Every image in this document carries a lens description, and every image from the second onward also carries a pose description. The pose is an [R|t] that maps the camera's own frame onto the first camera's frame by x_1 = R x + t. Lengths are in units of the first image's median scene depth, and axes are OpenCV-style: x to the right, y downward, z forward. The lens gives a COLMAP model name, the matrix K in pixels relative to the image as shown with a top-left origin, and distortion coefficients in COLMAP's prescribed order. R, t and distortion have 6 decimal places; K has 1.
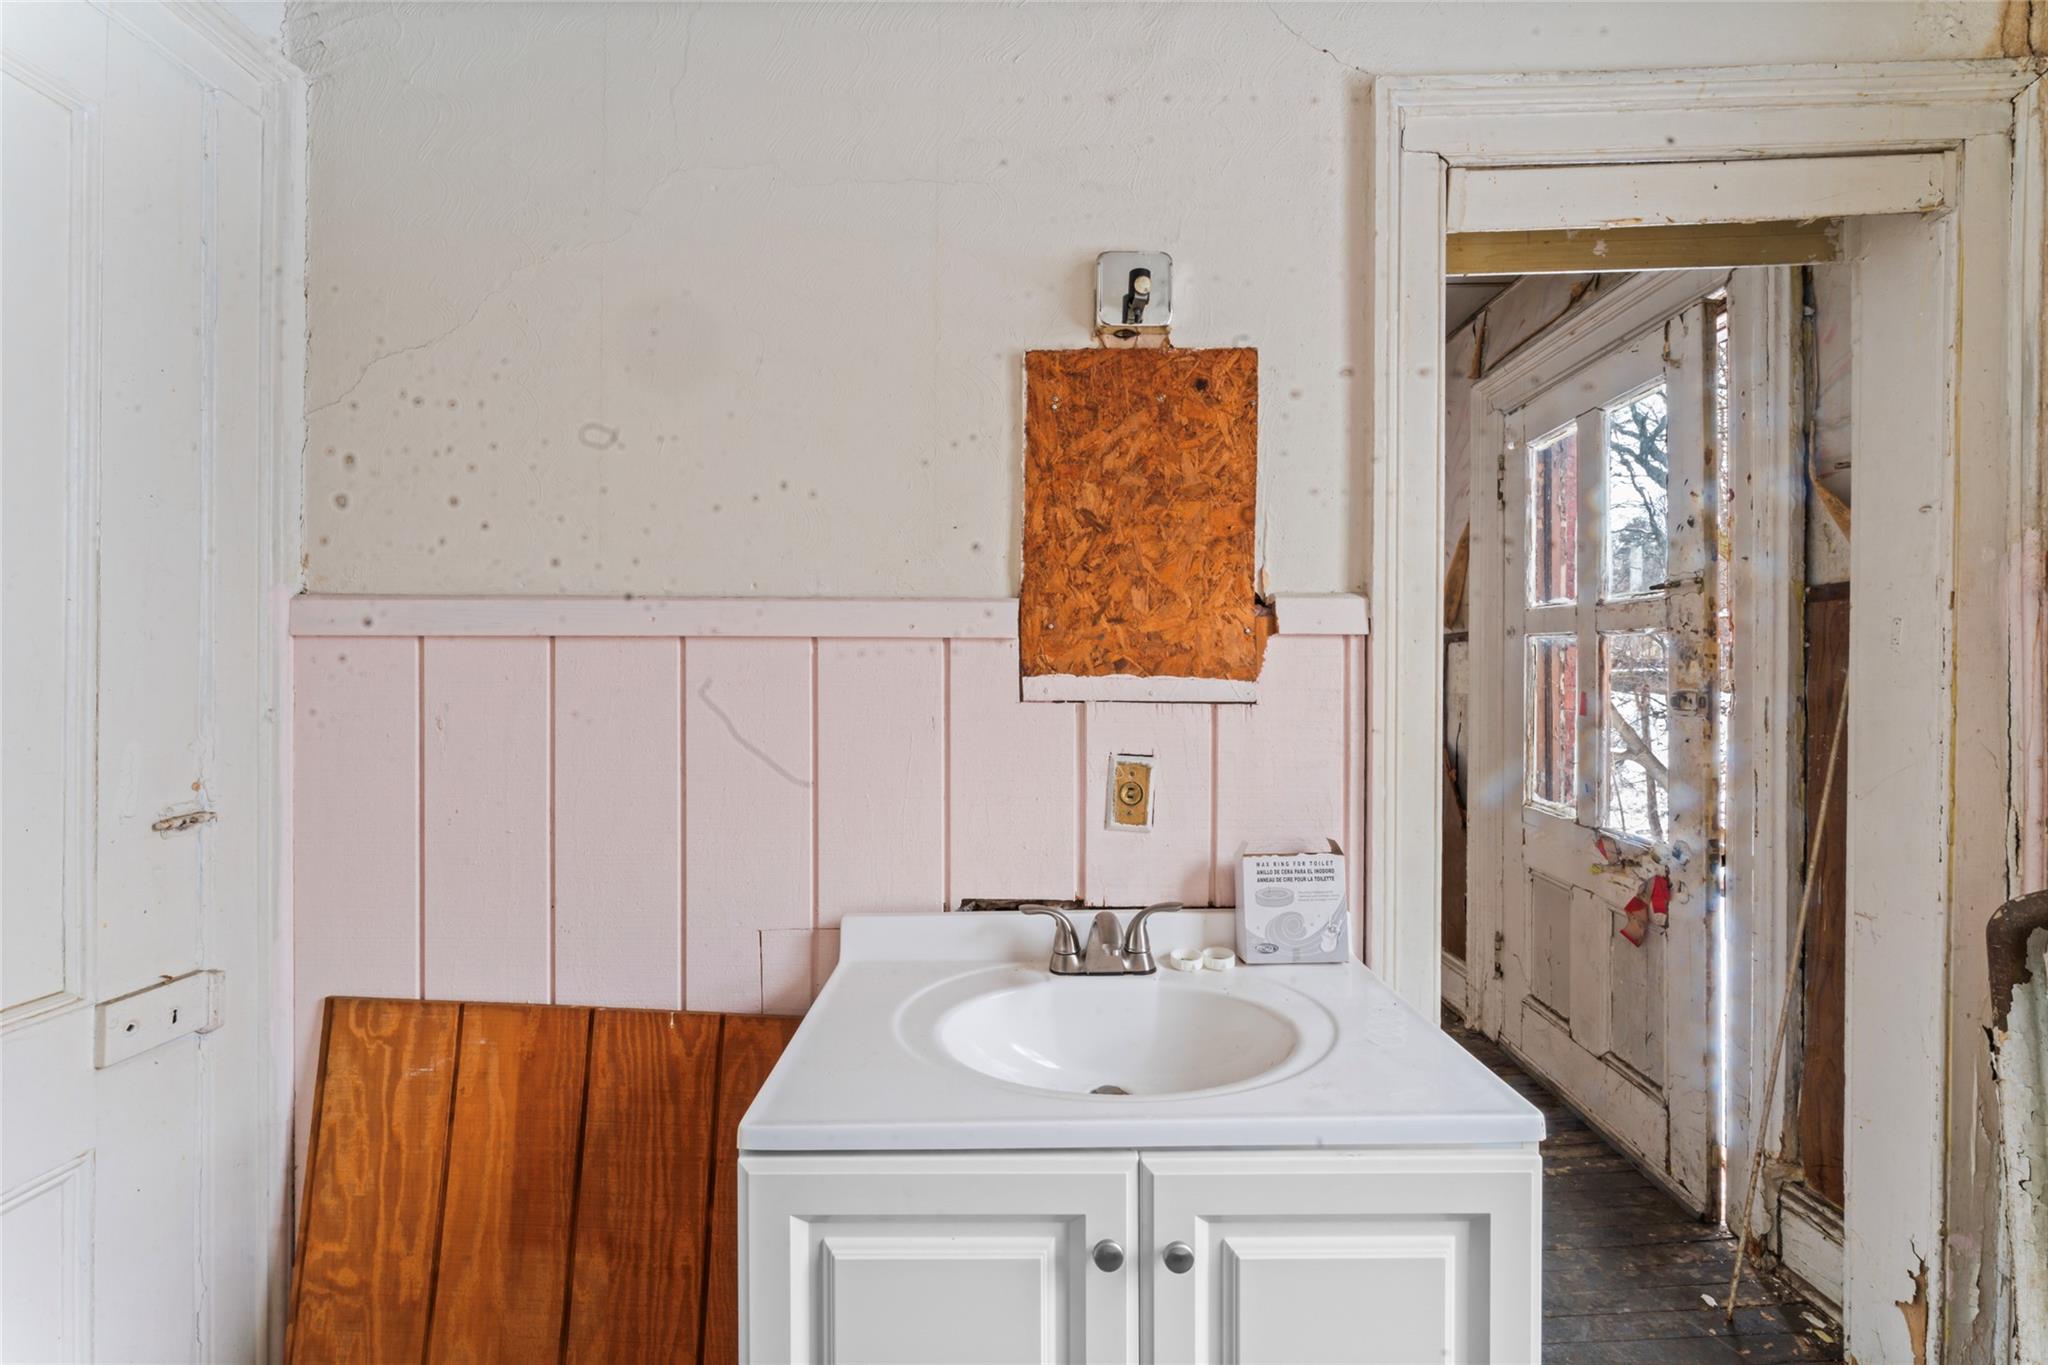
lens RADIAL K [[834.0, 0, 1024.0], [0, 834.0, 682.5], [0, 0, 1]] dist [-0.000321, -0.000263]
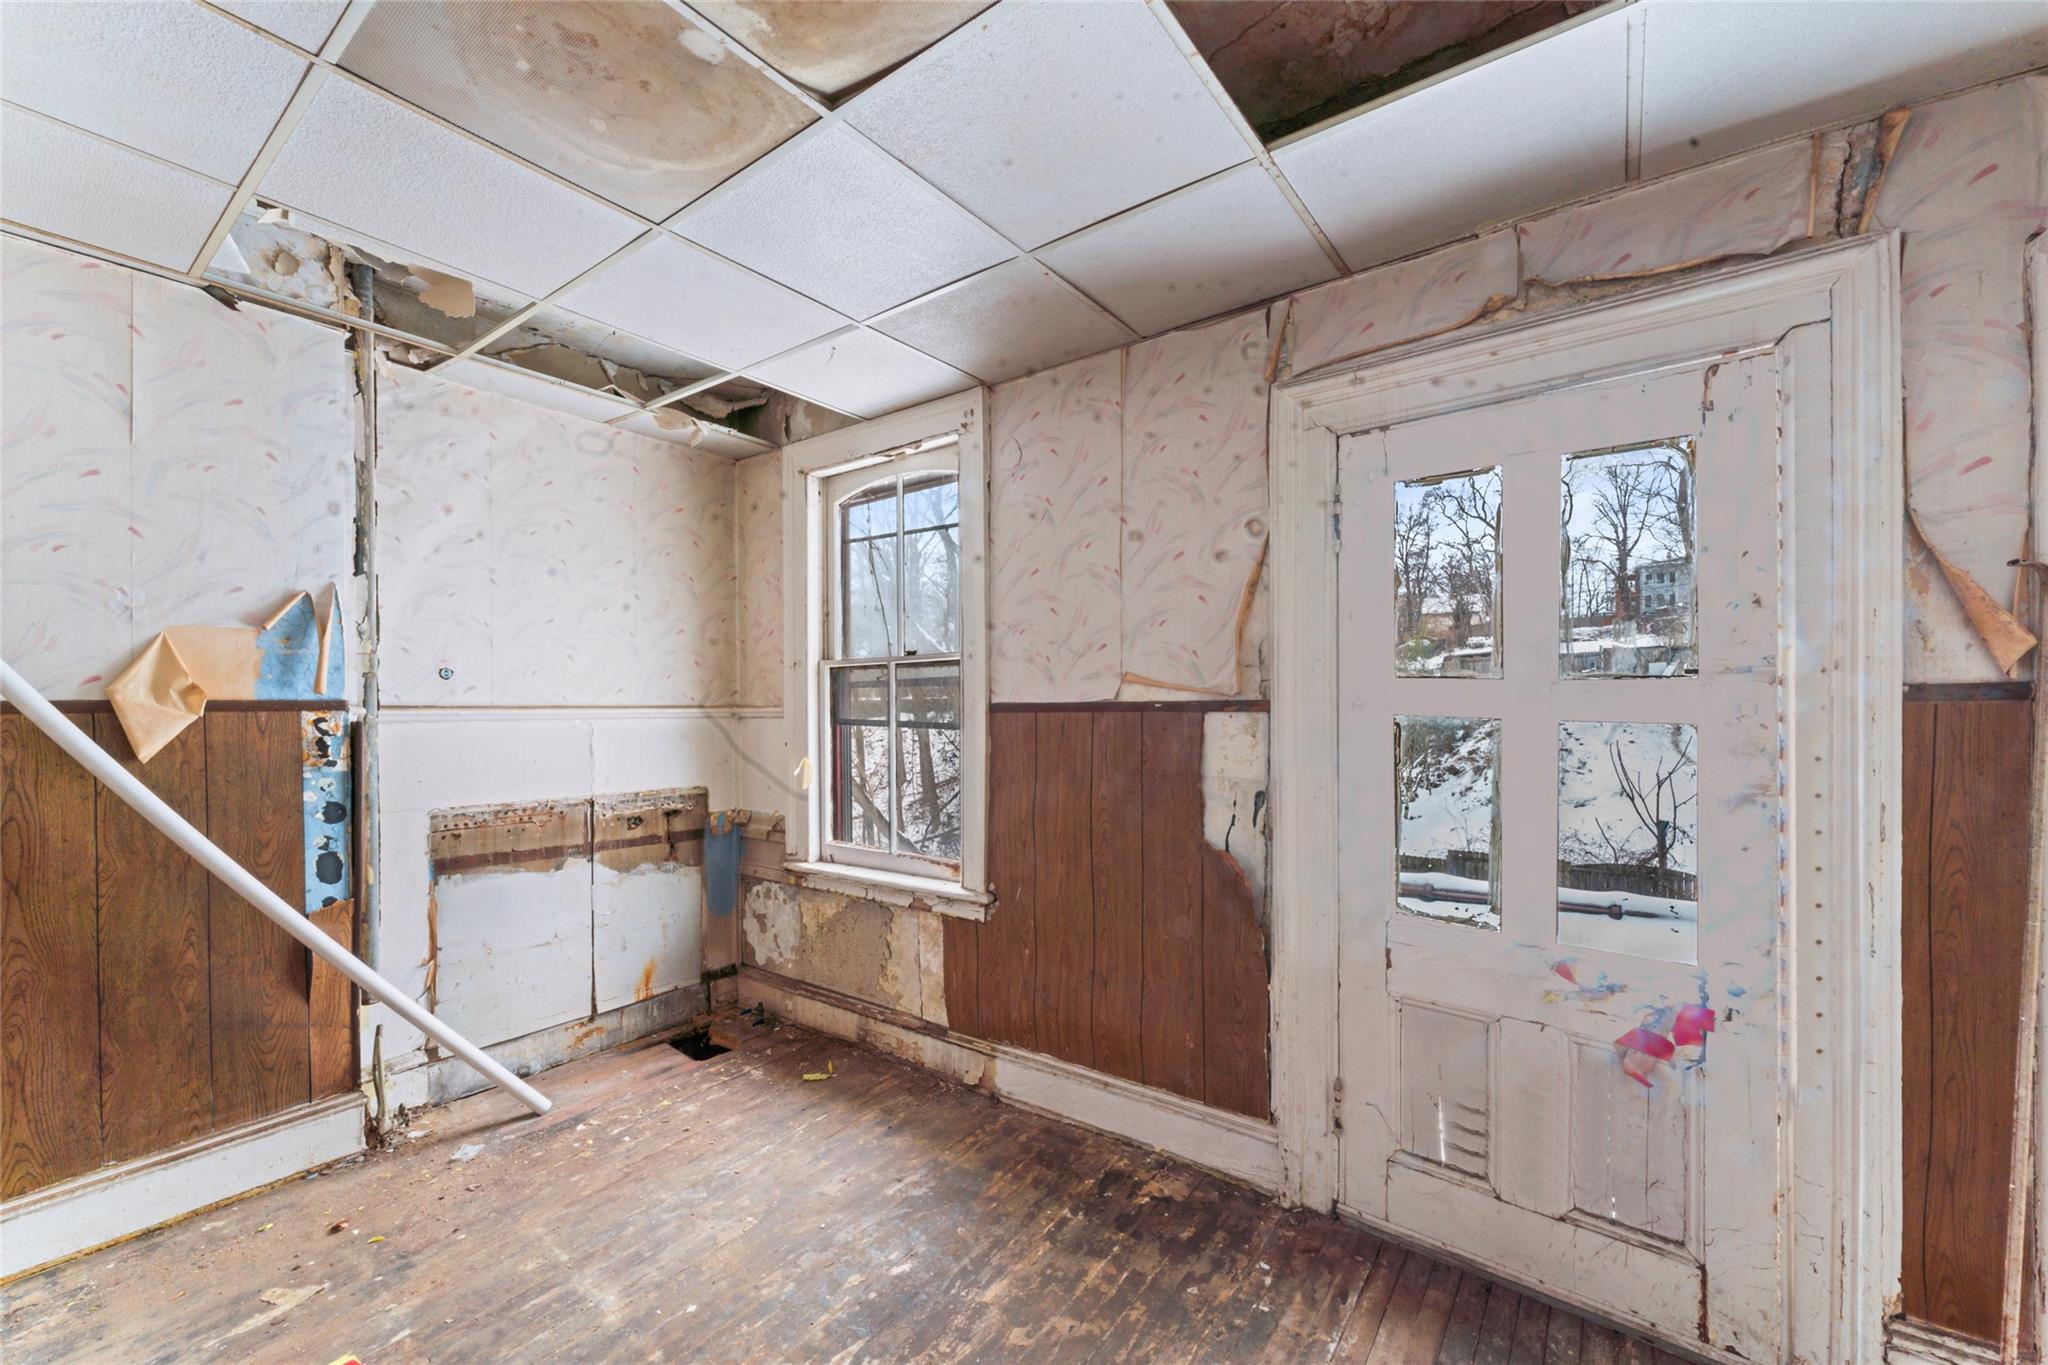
lens RADIAL K [[829.4, 0, 1022.6], [0, 829.4, 708.2], [0, 0, 1]] dist [-0.000855, -0.000131]
pose [[0.586189, -0.011561, 0.810092, -0.336300], [0.011002, 0.999920, 0.006308, -0.087761], [-0.810099, 0.005215, 0.586269, 1.037504]]
